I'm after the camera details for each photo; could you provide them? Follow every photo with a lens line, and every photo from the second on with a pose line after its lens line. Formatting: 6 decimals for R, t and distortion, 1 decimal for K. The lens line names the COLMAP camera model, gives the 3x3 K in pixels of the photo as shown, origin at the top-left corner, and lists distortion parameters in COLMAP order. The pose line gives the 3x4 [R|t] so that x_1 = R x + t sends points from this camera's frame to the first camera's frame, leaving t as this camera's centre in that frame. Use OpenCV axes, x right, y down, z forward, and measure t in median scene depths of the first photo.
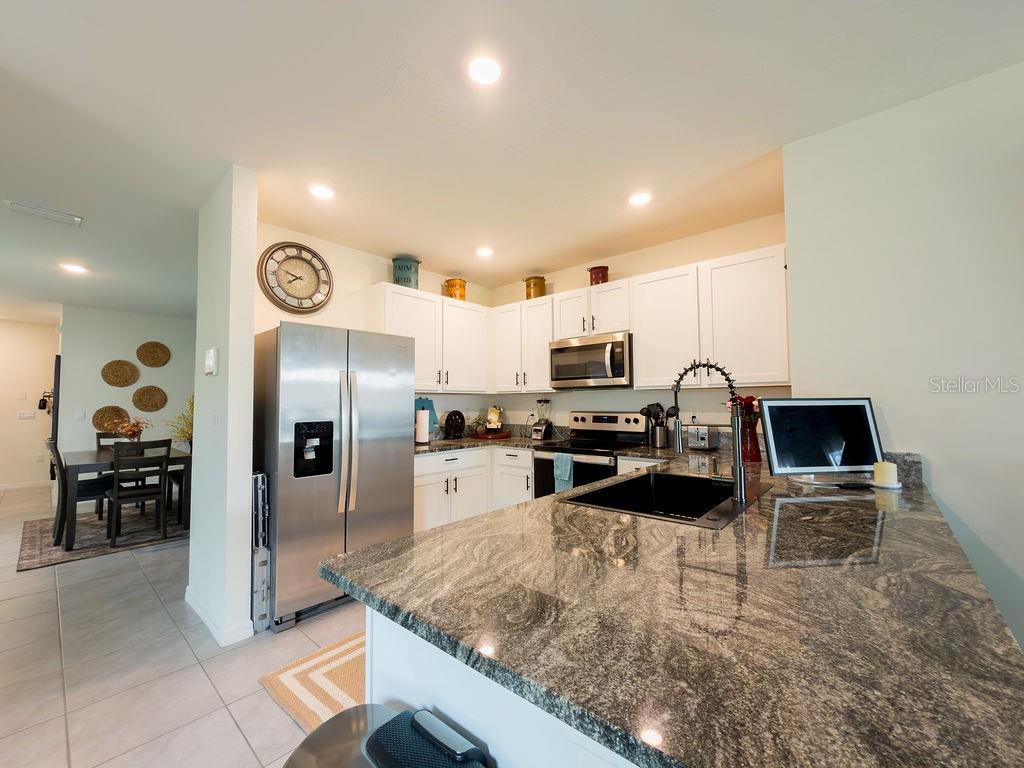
lens RADIAL K [[415.3, 0, 512.0], [0, 415.3, 384.0], [0, 0, 1]] dist [-0.001336, -0.000113]
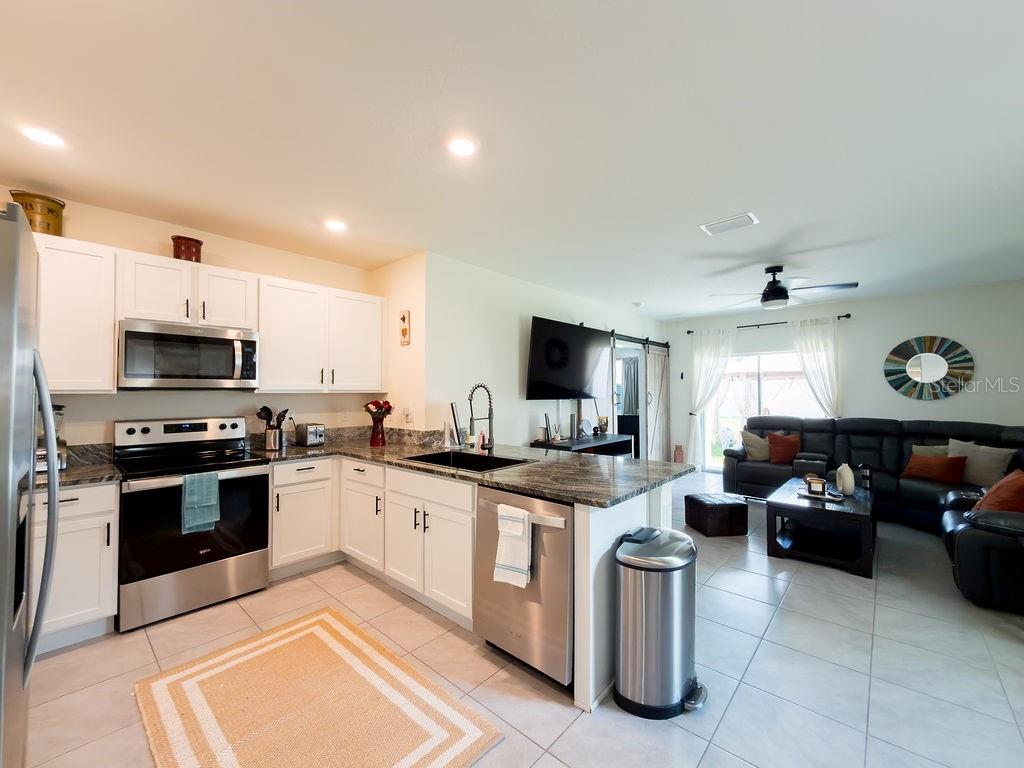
lens RADIAL K [[415.3, 0, 512.0], [0, 415.3, 384.0], [0, 0, 1]] dist [-0.001336, -0.000113]
pose [[0.010418, 0.029335, 0.999515, -0.614808], [-0.040959, 0.998743, -0.028885, -0.002786], [-0.999106, -0.040639, 0.011607, 0.381018]]
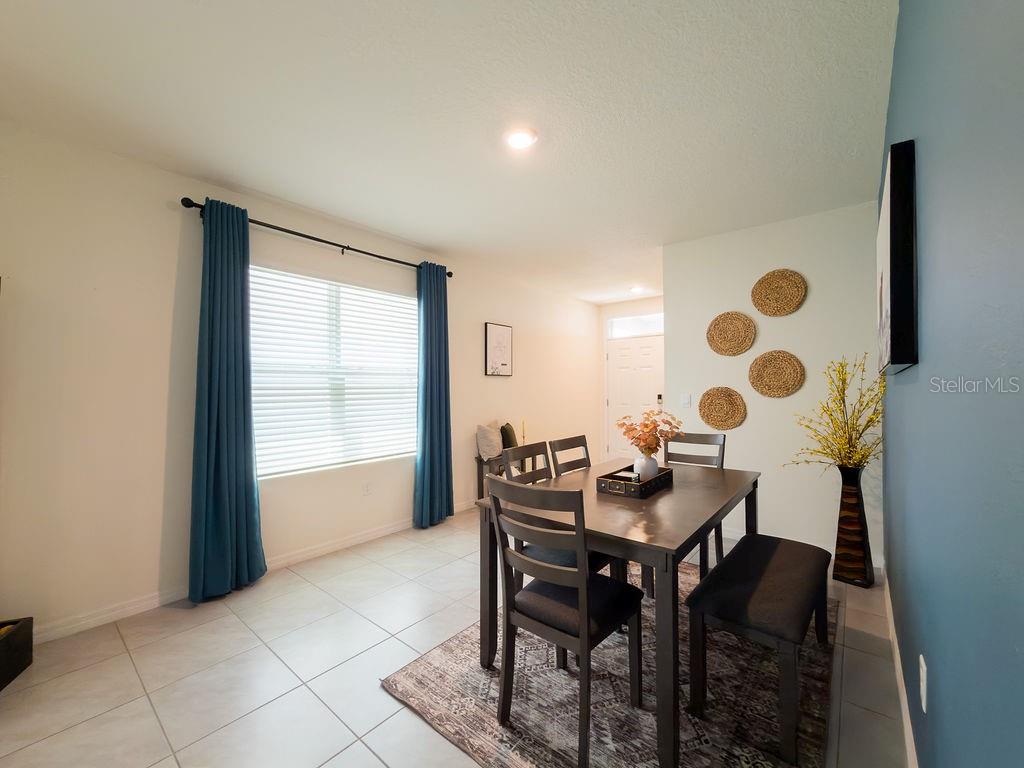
lens RADIAL K [[415.3, 0, 512.0], [0, 415.3, 384.0], [0, 0, 1]] dist [-0.001336, -0.000113]
pose [[0.031443, -0.003150, -0.999501, -0.571161], [0.052246, 0.998633, -0.001503, 0.053513], [0.998139, -0.052173, 0.031564, 1.084666]]
